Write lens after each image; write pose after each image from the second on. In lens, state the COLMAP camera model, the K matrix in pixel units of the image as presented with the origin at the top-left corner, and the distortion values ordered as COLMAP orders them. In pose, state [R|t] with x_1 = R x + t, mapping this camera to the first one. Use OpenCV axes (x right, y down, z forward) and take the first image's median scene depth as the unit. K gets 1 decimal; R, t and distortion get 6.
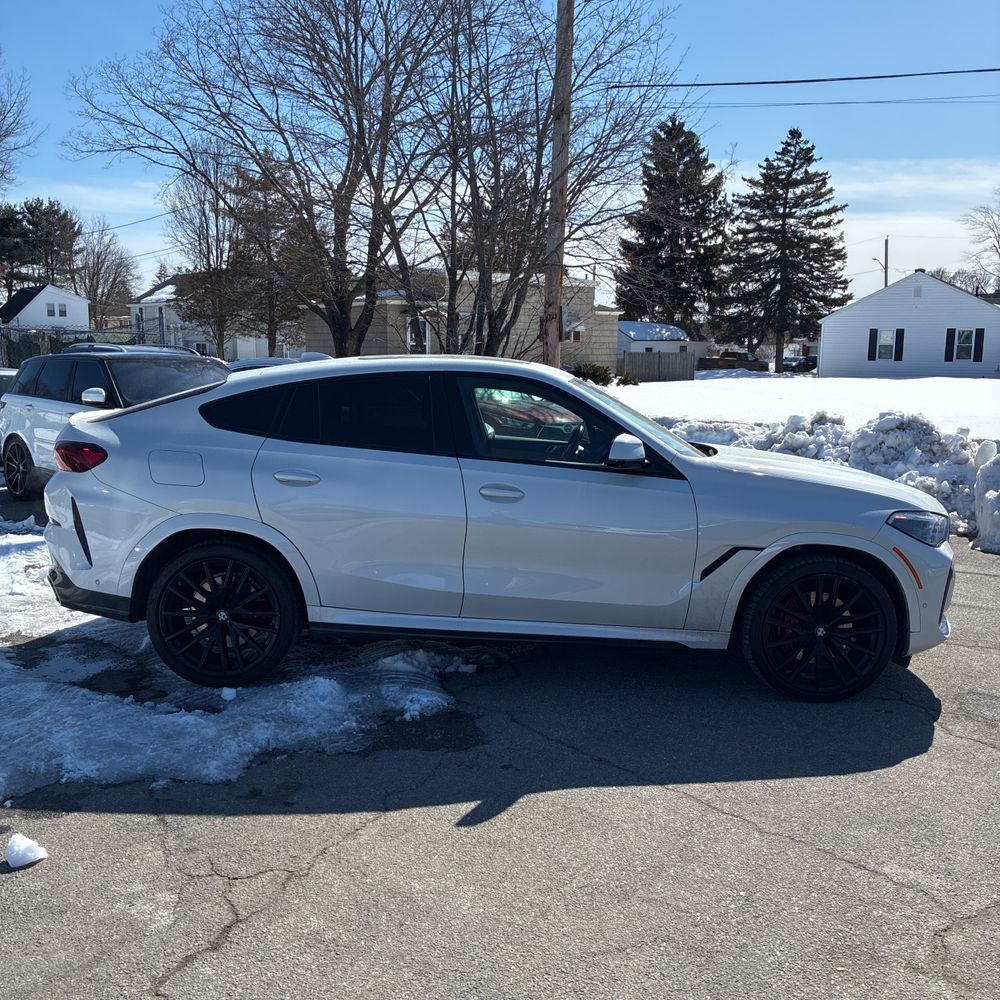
lens RADIAL K [[1001.4, 0, 495.6], [0, 1001.4, 506.0], [0, 0, 1]] dist [0.021705, 0.000000]
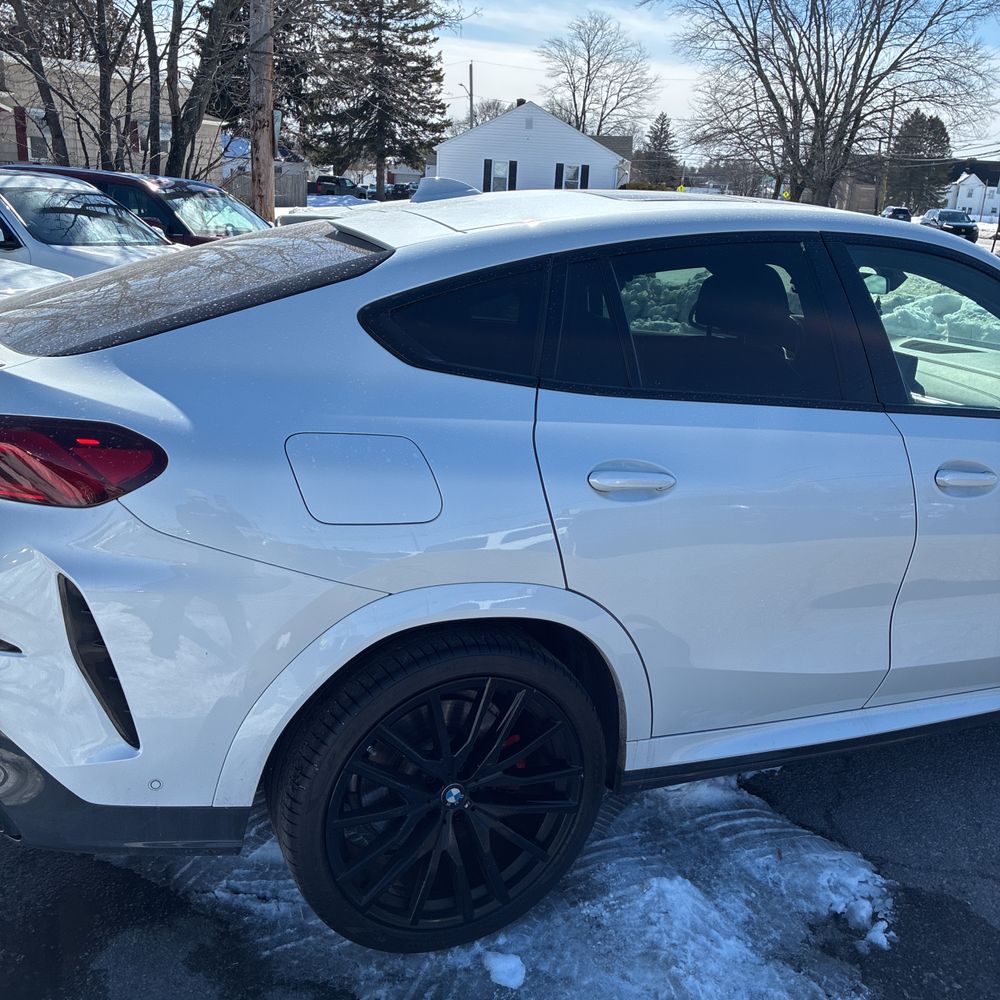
lens RADIAL K [[1001.4, 0, 507.3], [0, 1001.4, 507.2], [0, 0, 1]] dist [0.021705, 0.000000]
pose [[0.904854, -0.089585, 0.416191, -0.364485], [0.018566, 0.984983, 0.171652, -0.078716], [-0.425318, -0.147593, 0.892928, 0.527927]]
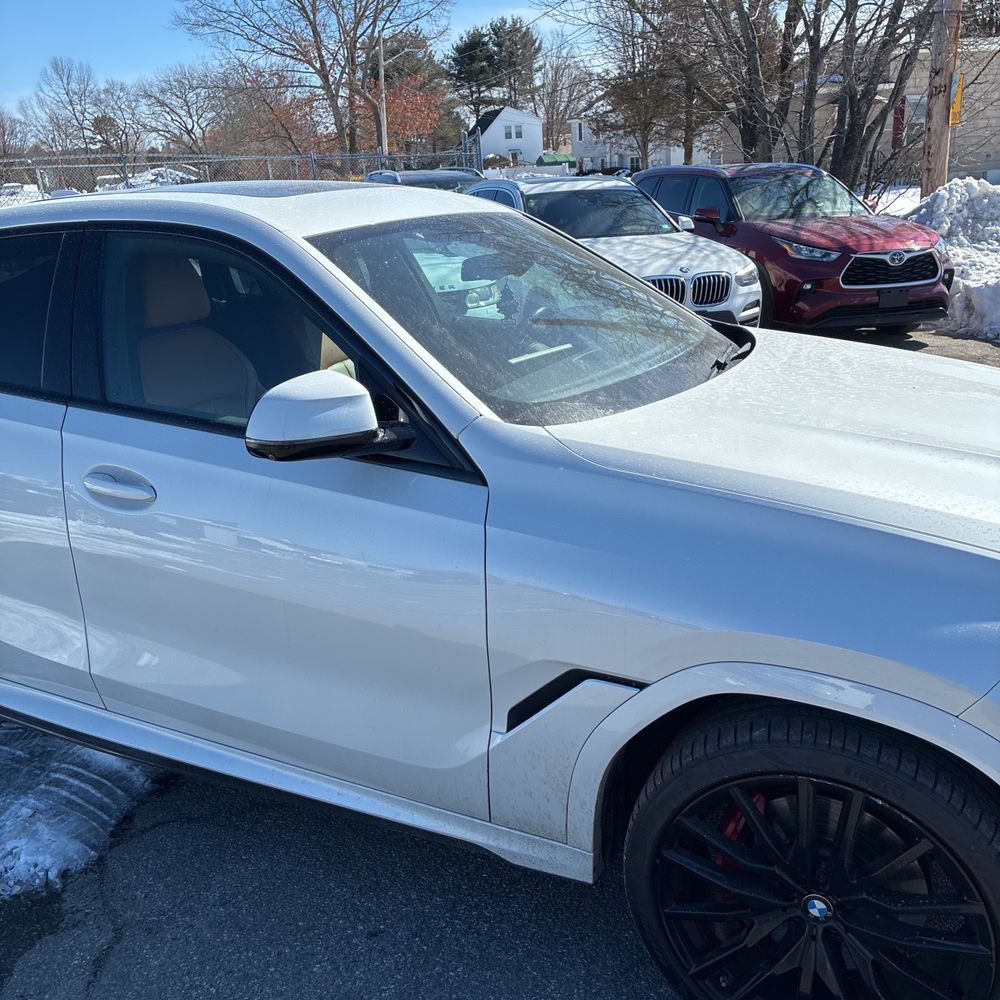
lens RADIAL K [[1001.4, 0, 508.4], [0, 1001.4, 495.1], [0, 0, 1]] dist [0.021705, 0.000000]
pose [[0.901770, 0.076821, -0.425334, 0.315567], [-0.003773, 0.985440, 0.169984, -0.076455], [0.432200, -0.151681, 0.888930, 0.550640]]
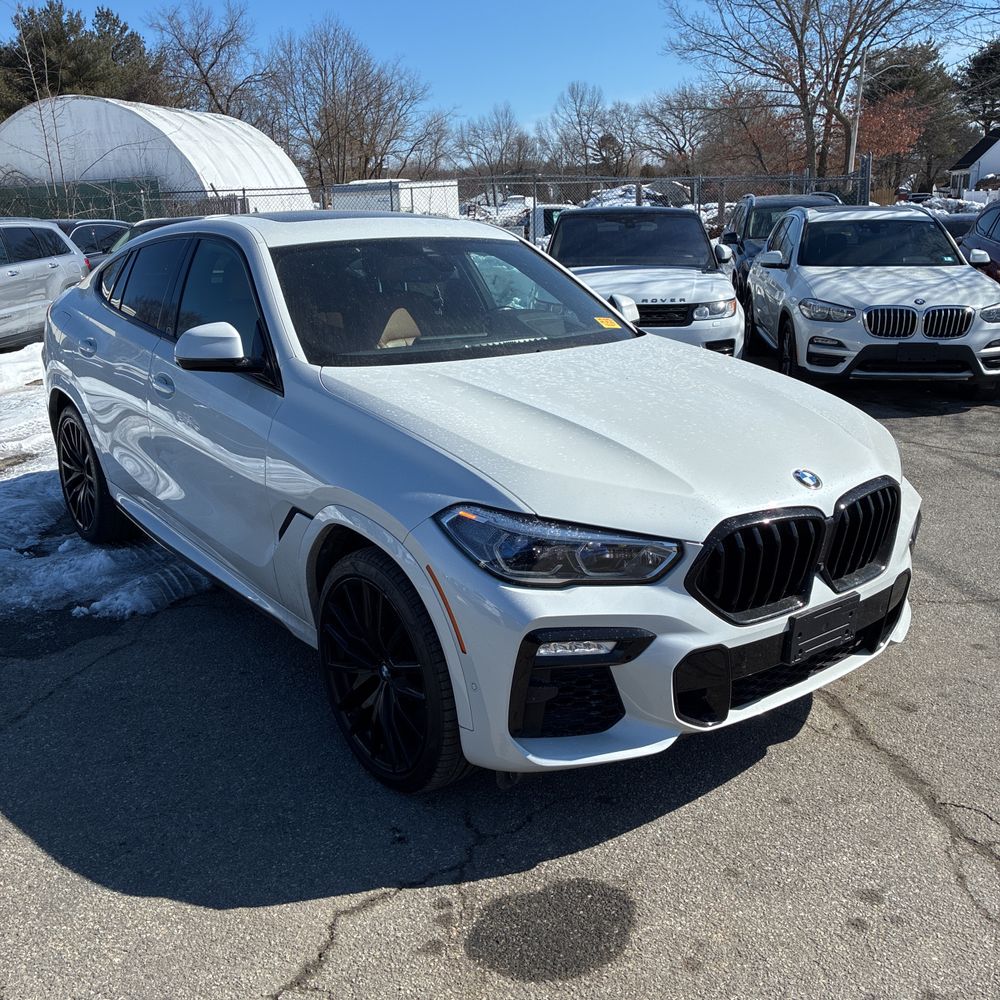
lens RADIAL K [[1001.4, 0, 501.6], [0, 1001.4, 500.6], [0, 0, 1]] dist [0.021705, 0.000000]
pose [[0.614628, 0.195245, -0.764272, 0.694163], [-0.086883, 0.979745, 0.180419, -0.078370], [0.784018, -0.044489, 0.619142, 0.587866]]
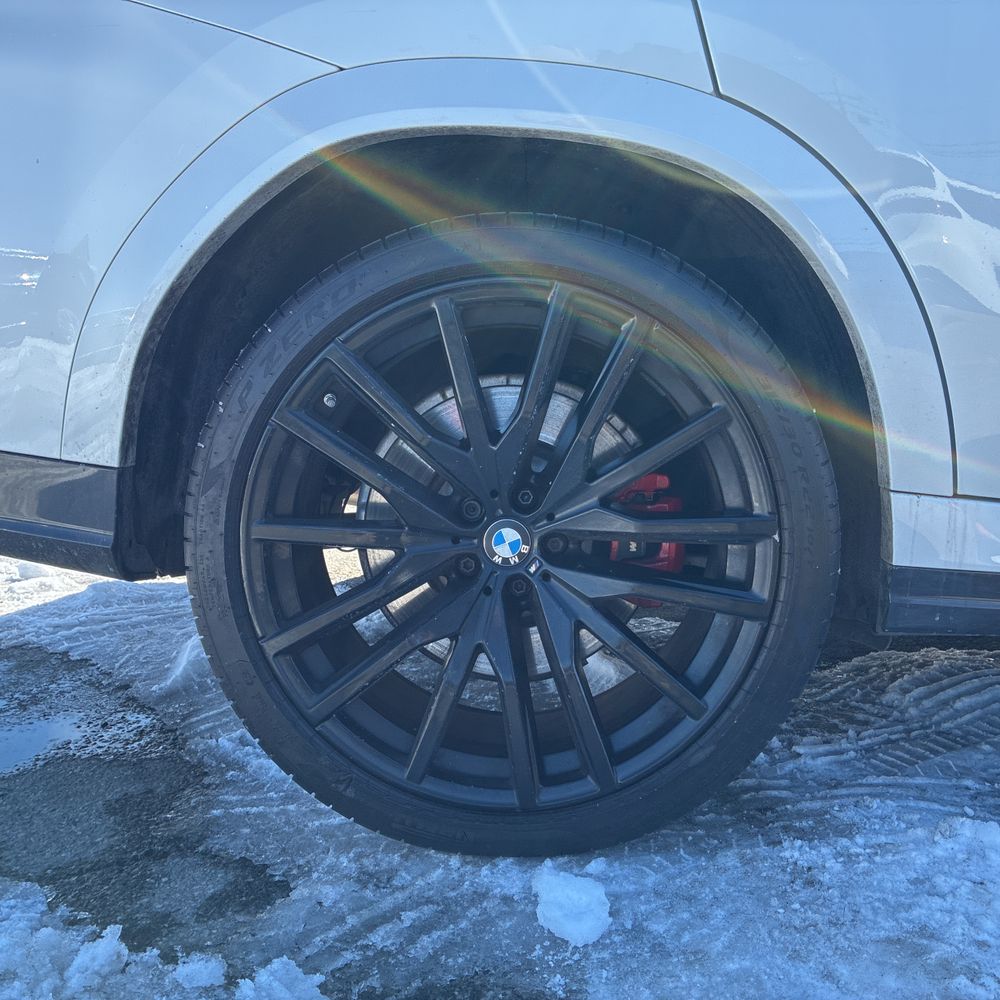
lens RADIAL K [[1001.4, 0, 499.8], [0, 1001.4, 497.3], [0, 0, 1]] dist [0.021705, 0.000000]
pose [[0.999094, -0.010424, -0.041256, -0.227553], [0.009725, 0.999806, -0.017109, 0.088097], [0.041426, 0.016693, 0.999002, 0.660806]]
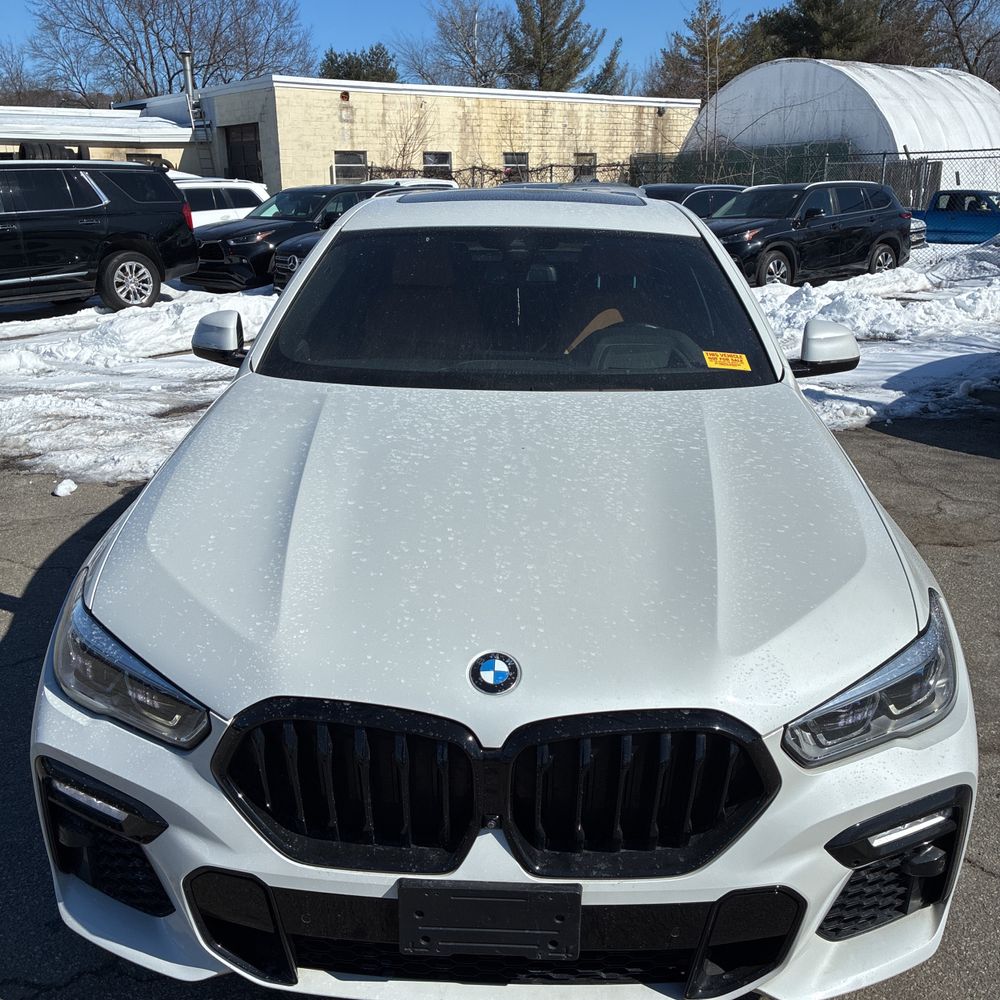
lens RADIAL K [[1001.4, 0, 501.1], [0, 1001.4, 500.6], [0, 0, 1]] dist [0.021705, 0.000000]
pose [[-0.025304, 0.291980, -0.956090, 0.675131], [-0.145088, 0.945197, 0.292494, -0.145649], [0.989095, 0.146118, 0.018446, 0.988734]]
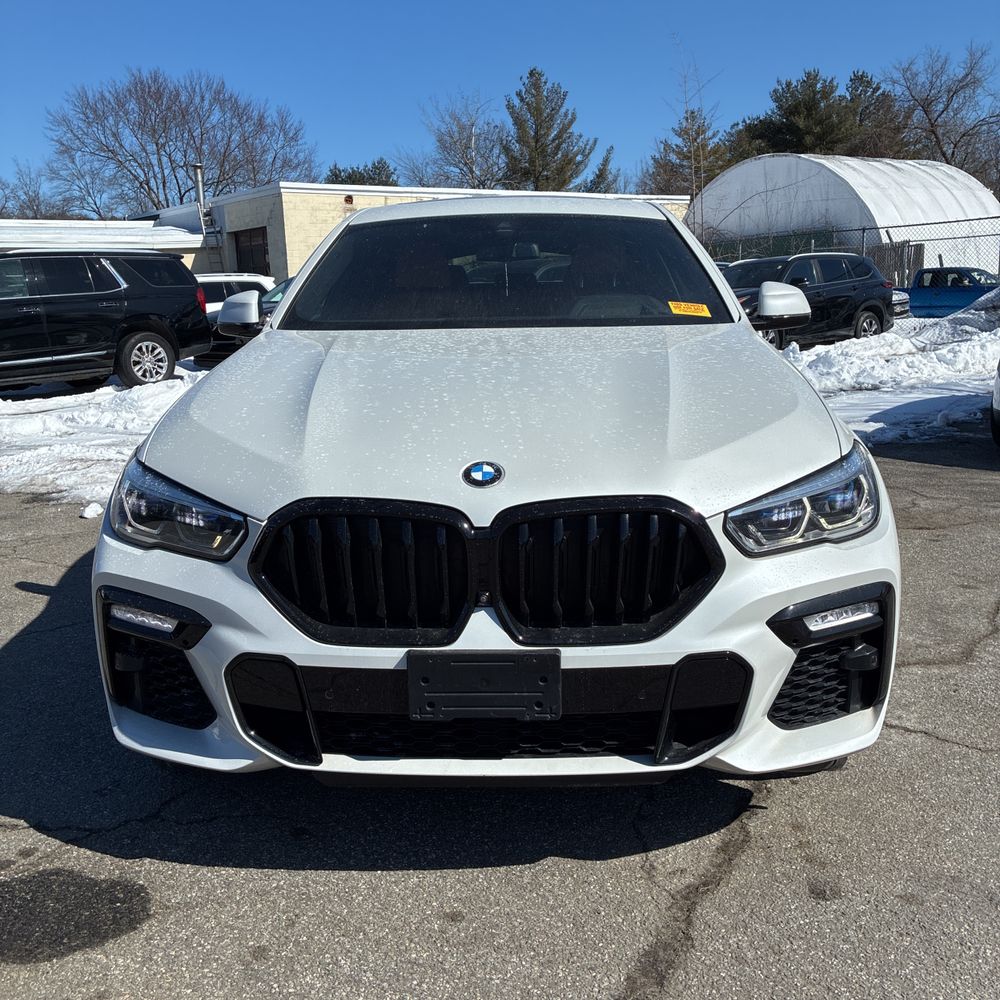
lens RADIAL K [[1001.4, 0, 504.1], [0, 1001.4, 504.5], [0, 0, 1]] dist [0.021705, 0.000000]
pose [[-0.023178, 0.201362, -0.979243, 0.756888], [-0.117135, 0.972212, 0.202689, -0.075516], [0.992845, 0.119402, 0.001053, 1.007653]]
